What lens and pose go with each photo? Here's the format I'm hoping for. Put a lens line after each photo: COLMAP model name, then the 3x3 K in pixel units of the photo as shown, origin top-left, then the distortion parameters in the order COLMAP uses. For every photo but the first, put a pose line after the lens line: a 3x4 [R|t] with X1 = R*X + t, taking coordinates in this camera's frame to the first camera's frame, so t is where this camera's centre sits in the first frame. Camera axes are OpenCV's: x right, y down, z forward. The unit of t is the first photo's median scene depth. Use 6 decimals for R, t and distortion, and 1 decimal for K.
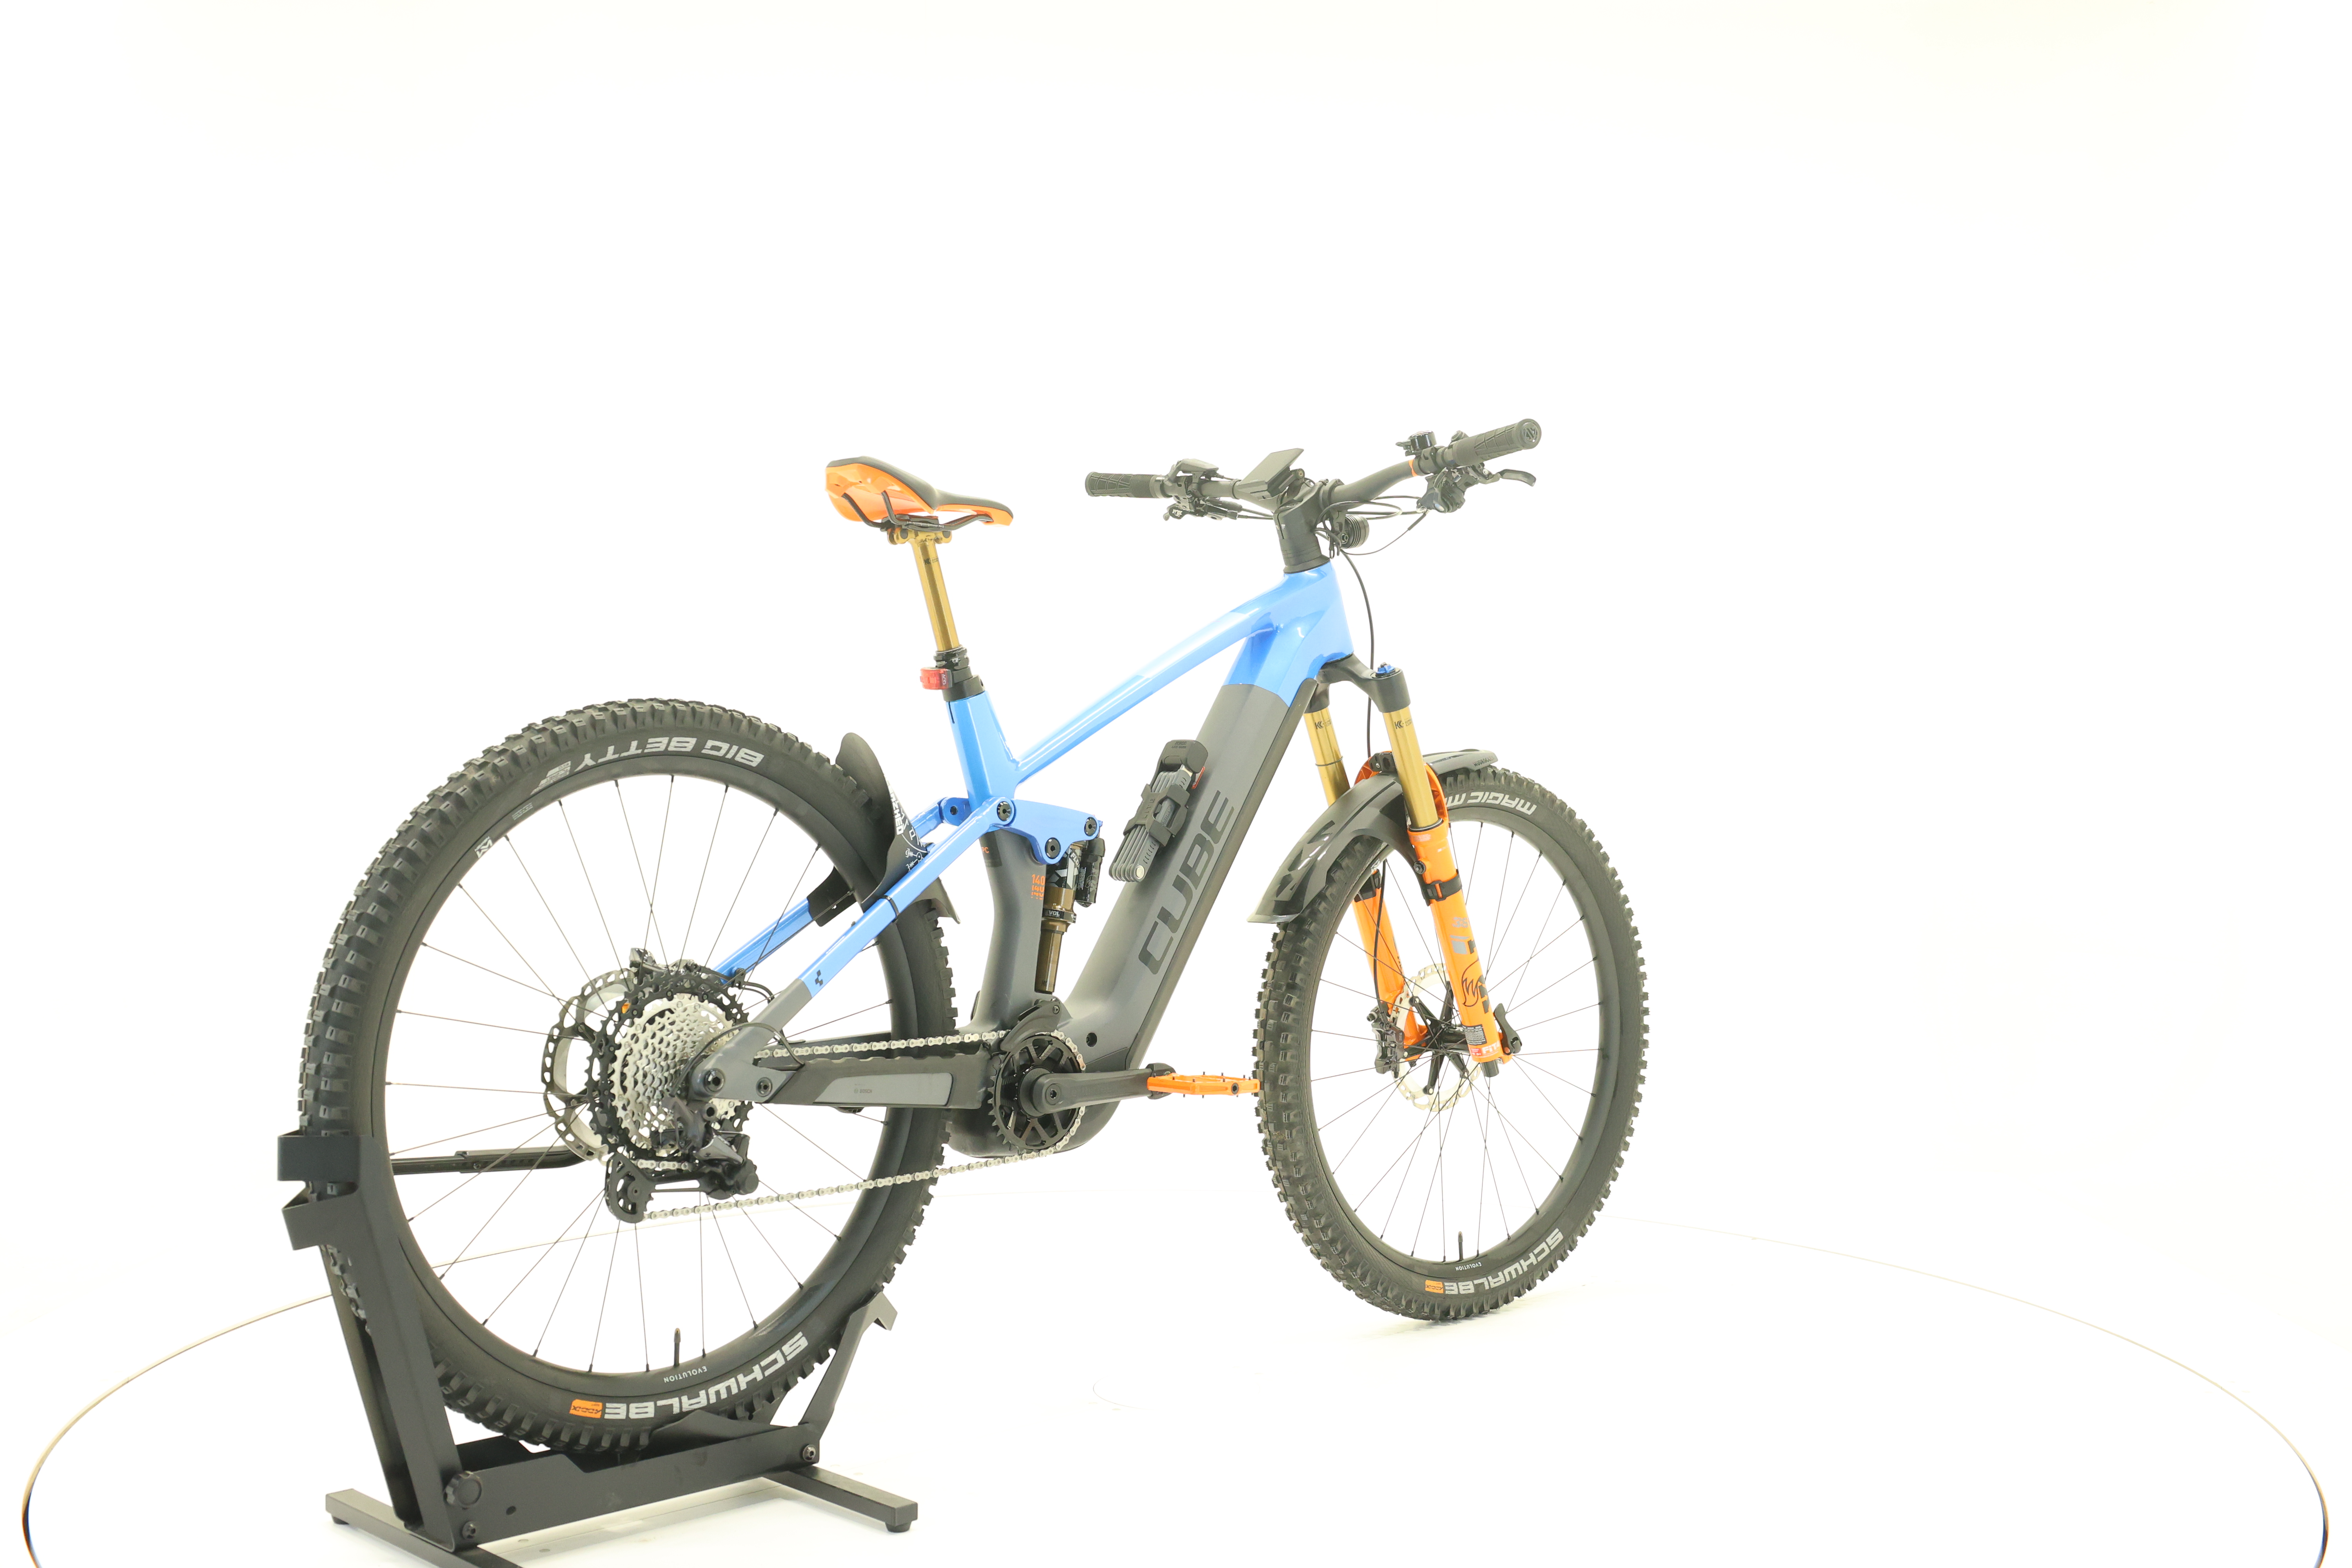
lens RADIAL K [[2484.2, 0, 1178.1], [0, 2484.2, 777.2], [0, 0, 1]] dist [0.007841, 0.000000]
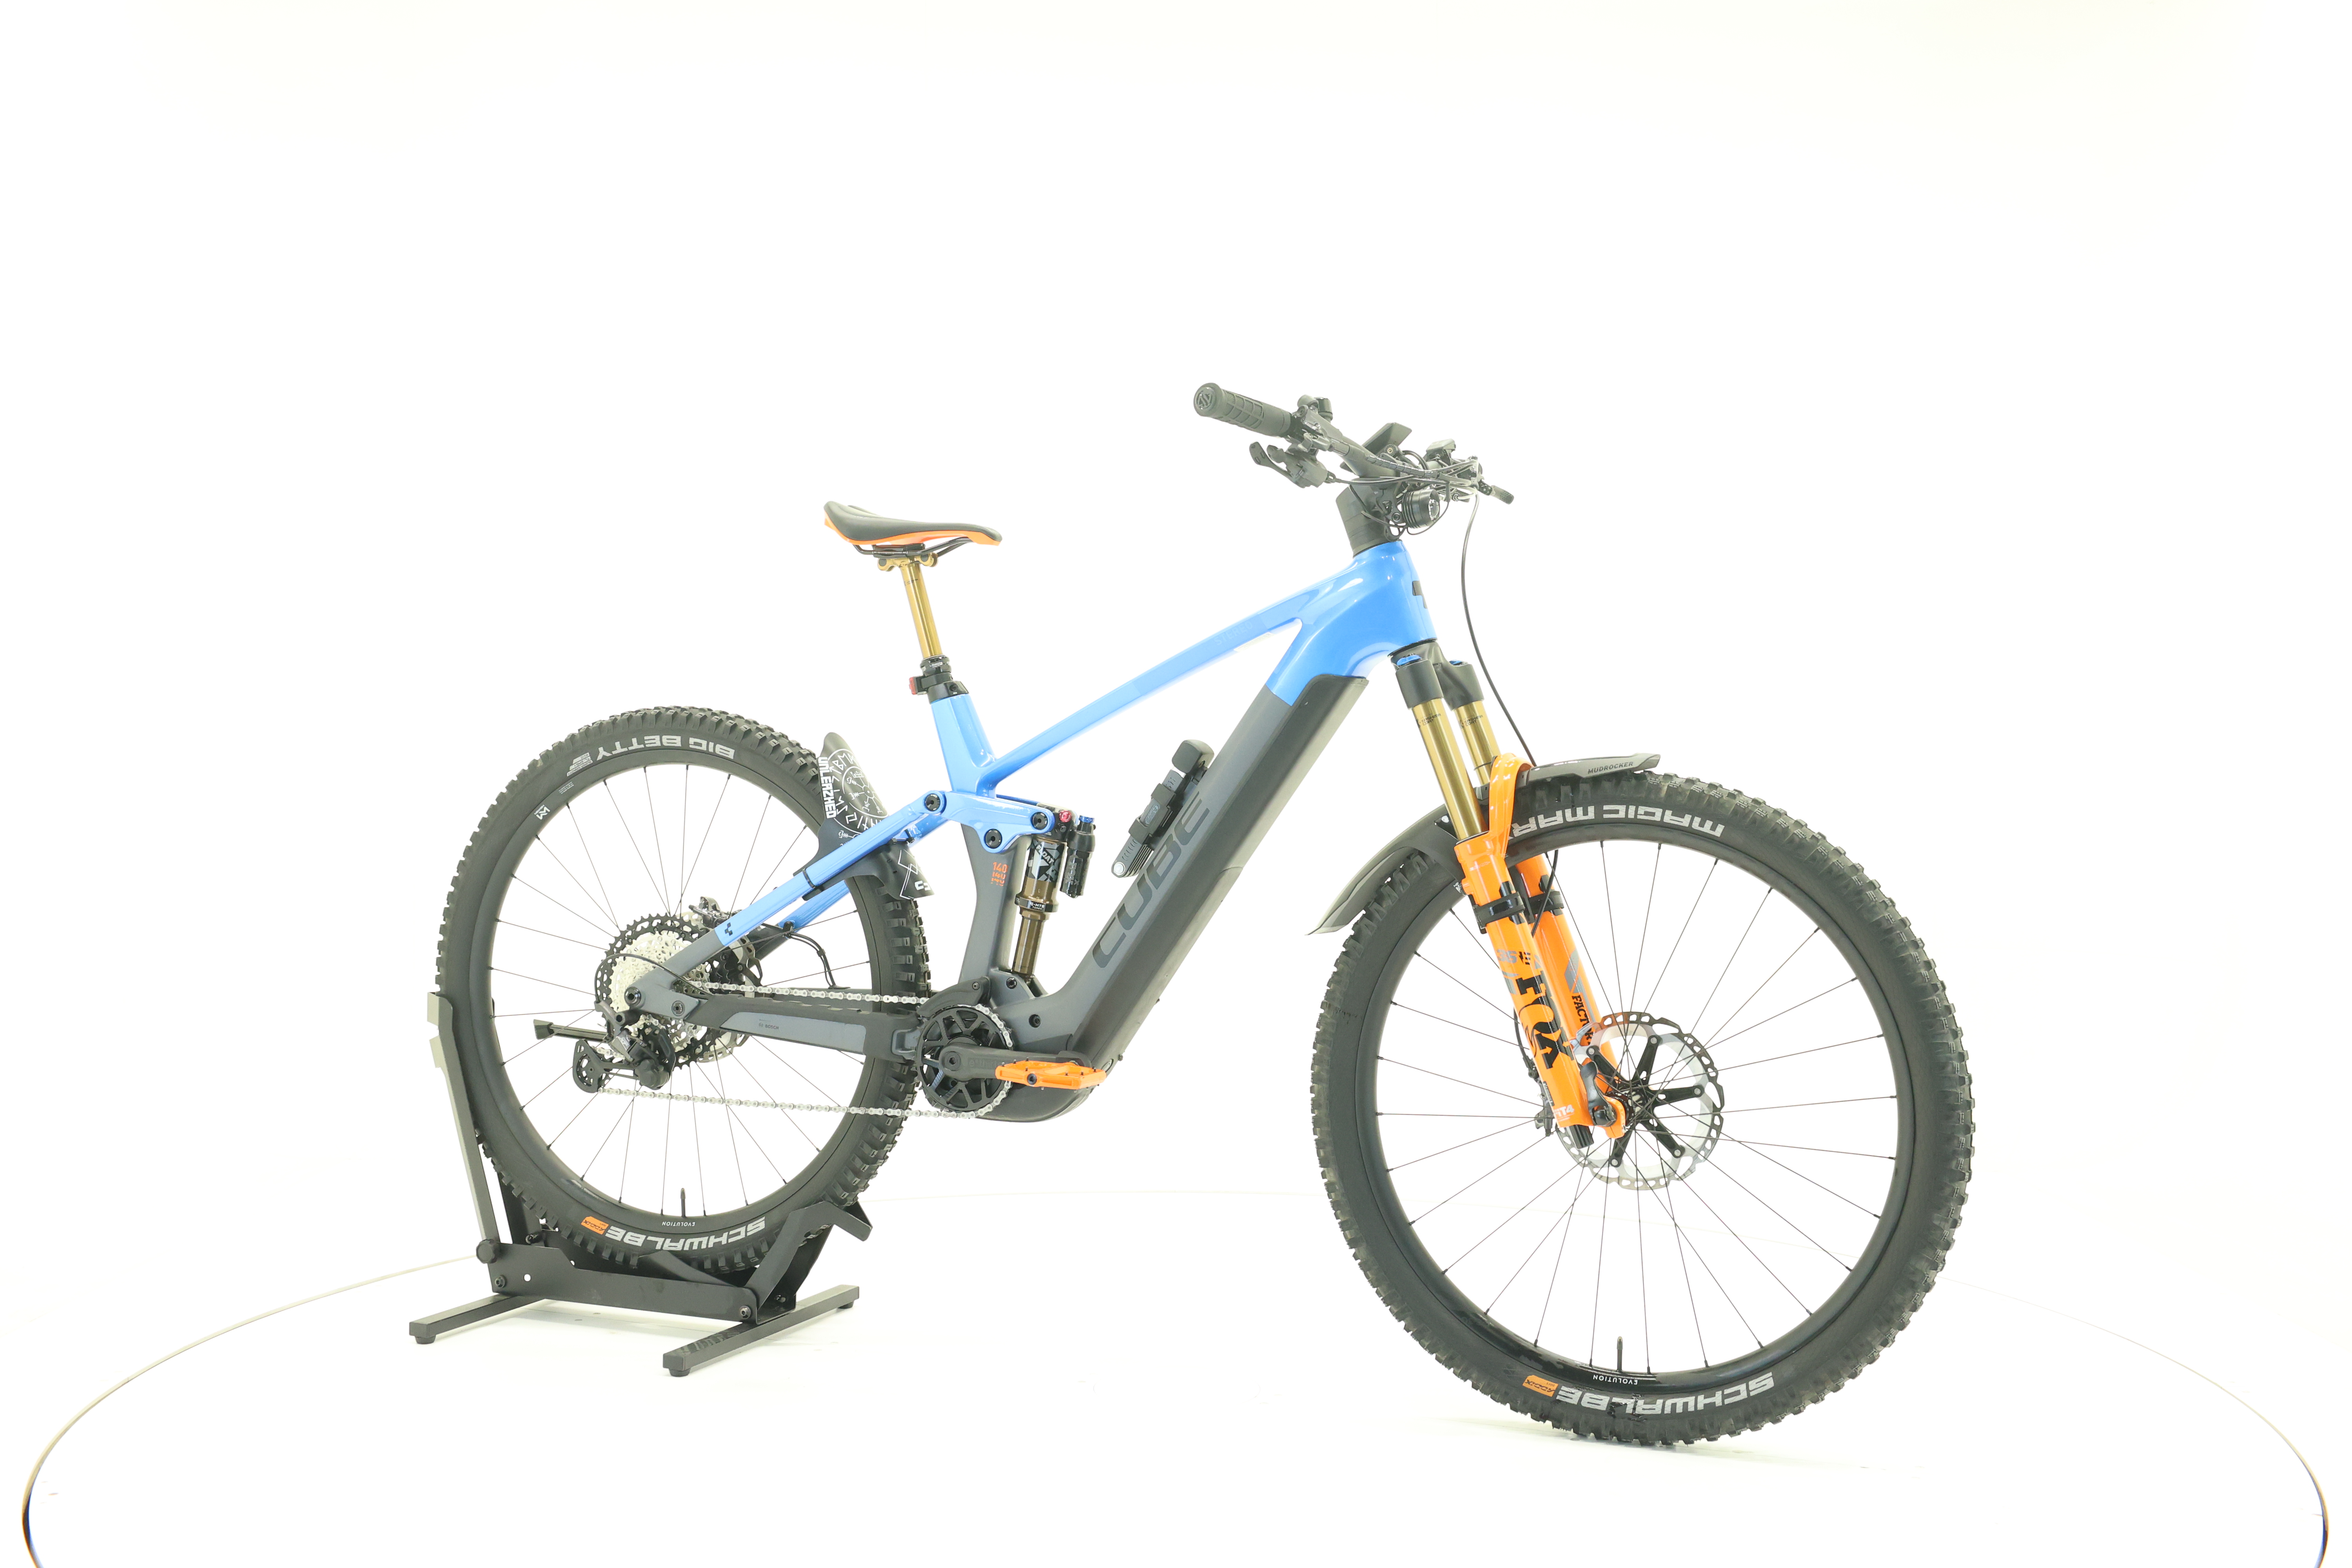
lens RADIAL K [[2484.2, 0, 1174.4], [0, 2484.2, 781.9], [0, 0, 1]] dist [0.007841, 0.000000]
pose [[0.387801, 0.016588, -0.921594, 1.001797], [-0.018158, 0.999782, 0.010354, -0.009118], [0.921564, 0.012719, 0.388018, 0.664630]]
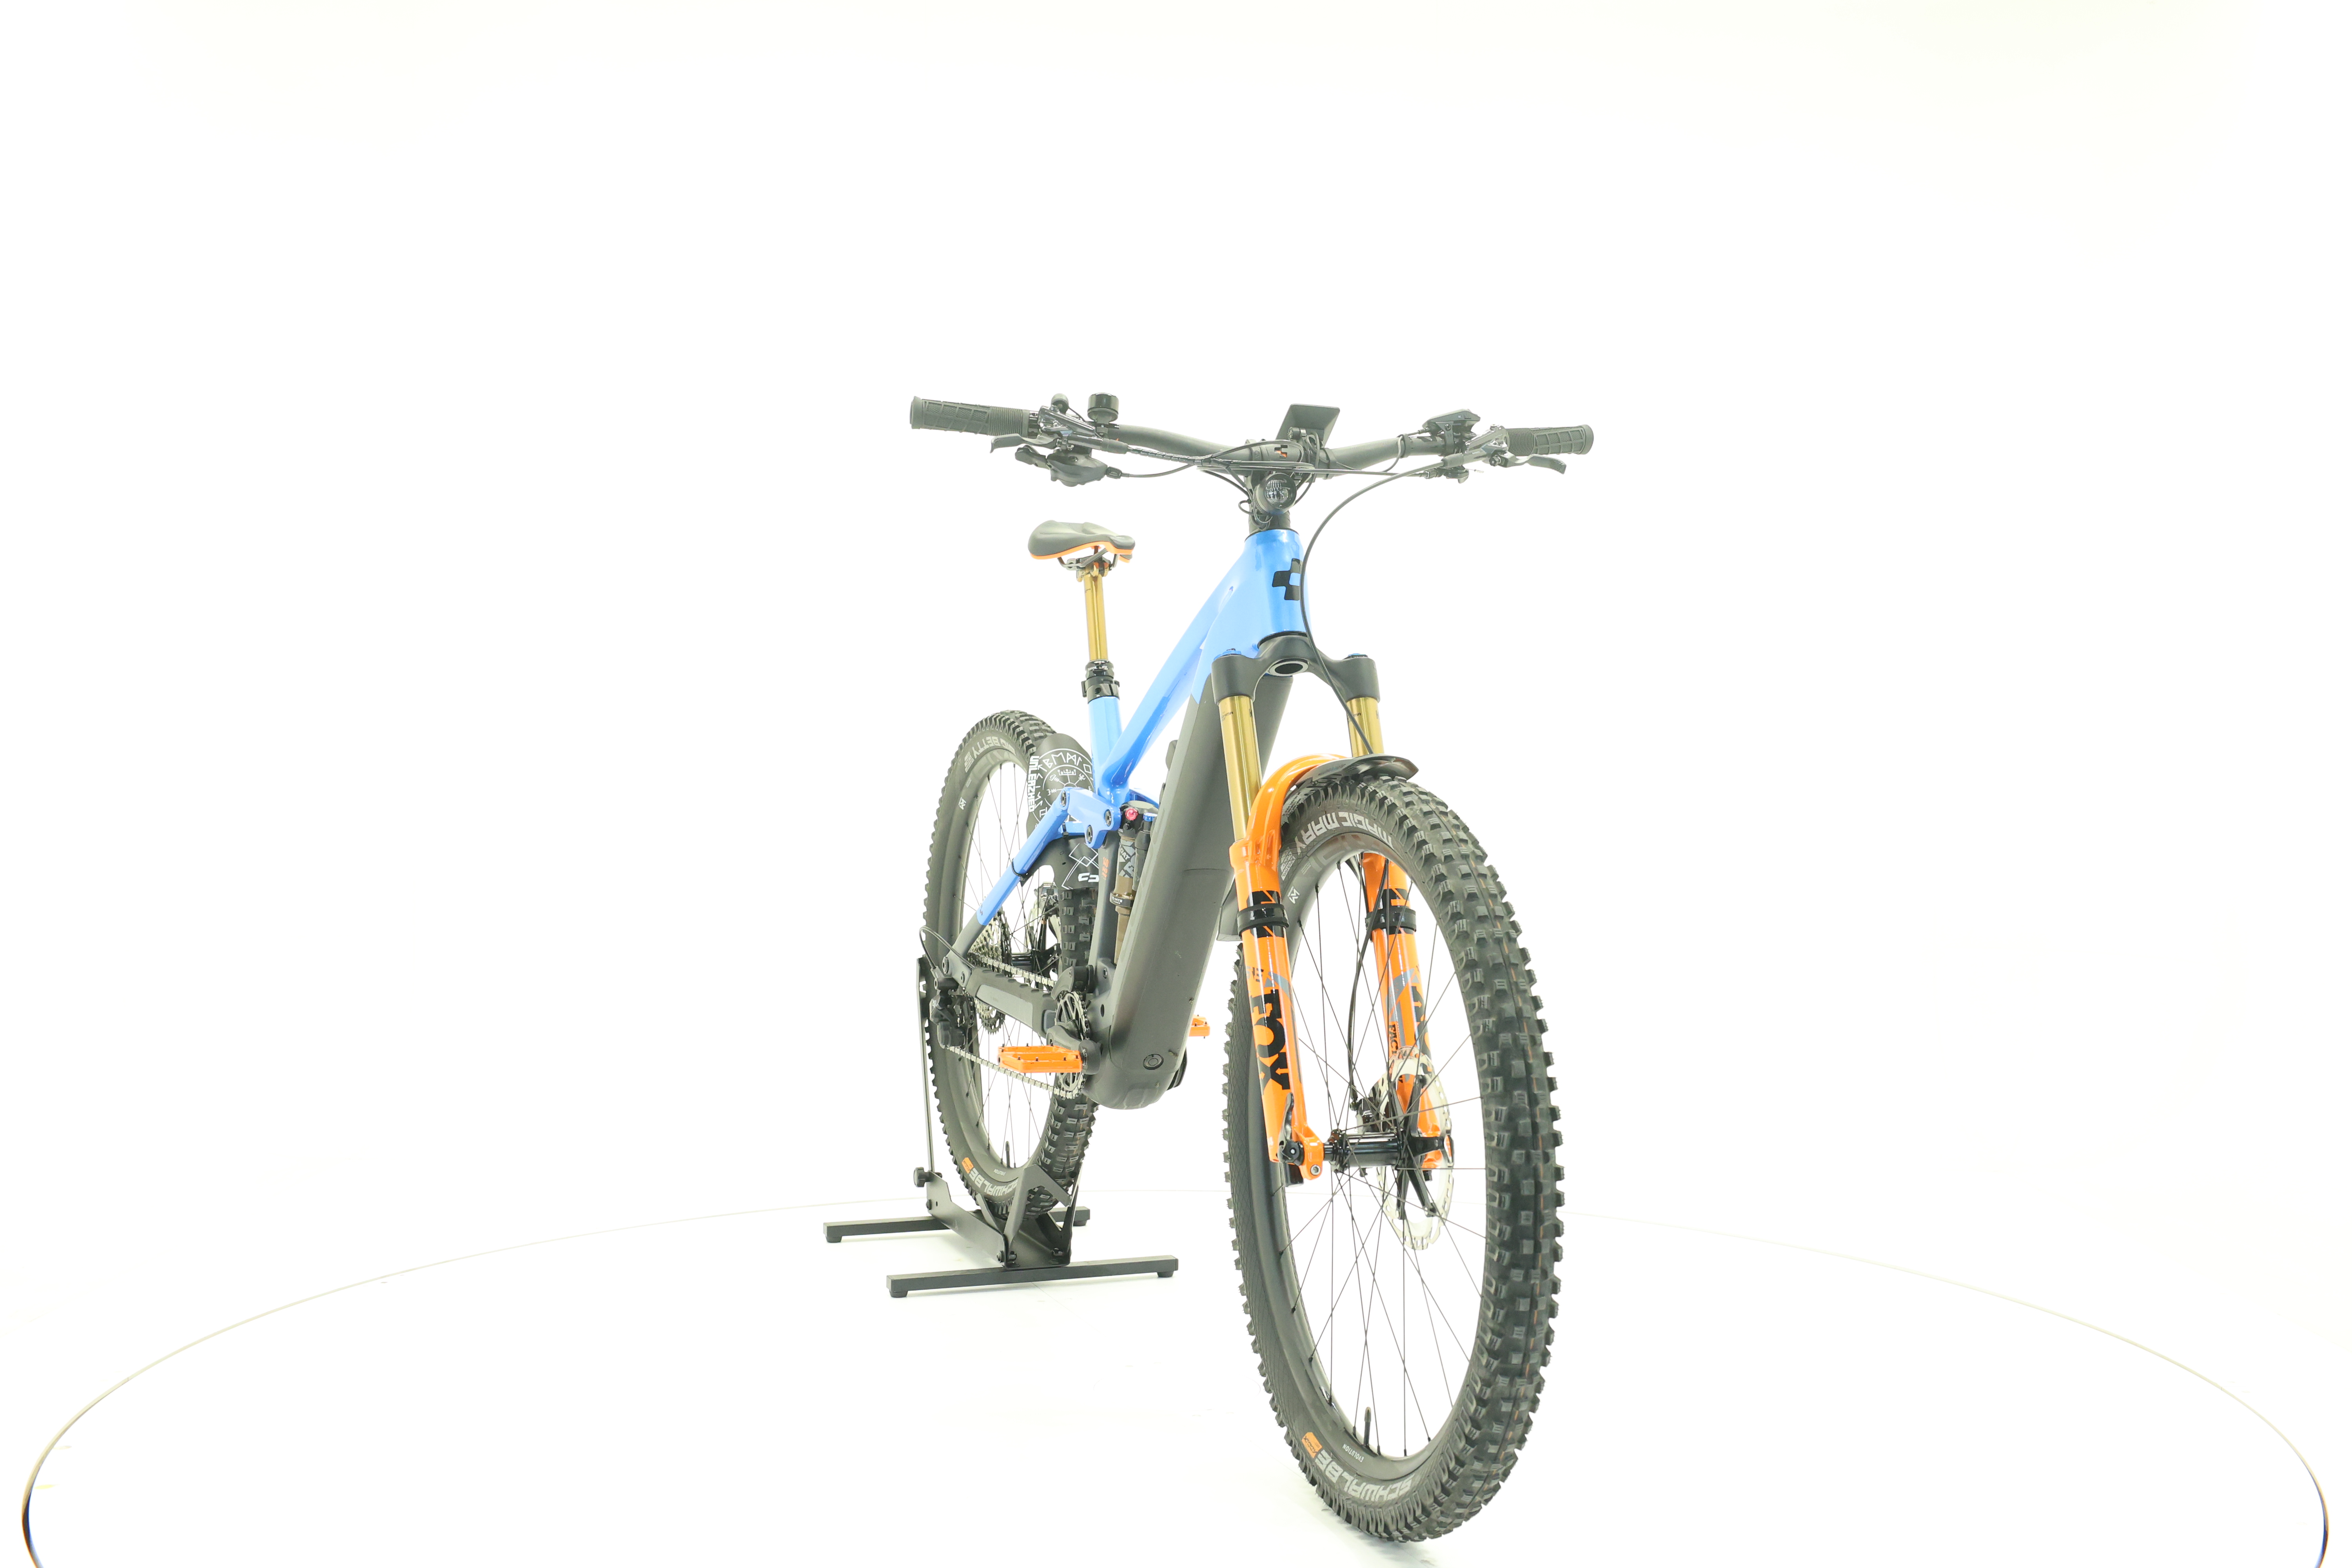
lens RADIAL K [[2484.2, 0, 1171.8], [0, 2484.2, 780.4], [0, 0, 1]] dist [0.007841, 0.000000]
pose [[-0.403396, 0.013166, -0.914931, 0.996141], [-0.019912, 0.999533, 0.023163, -0.023694], [0.914809, 0.027562, -0.402946, 1.523571]]
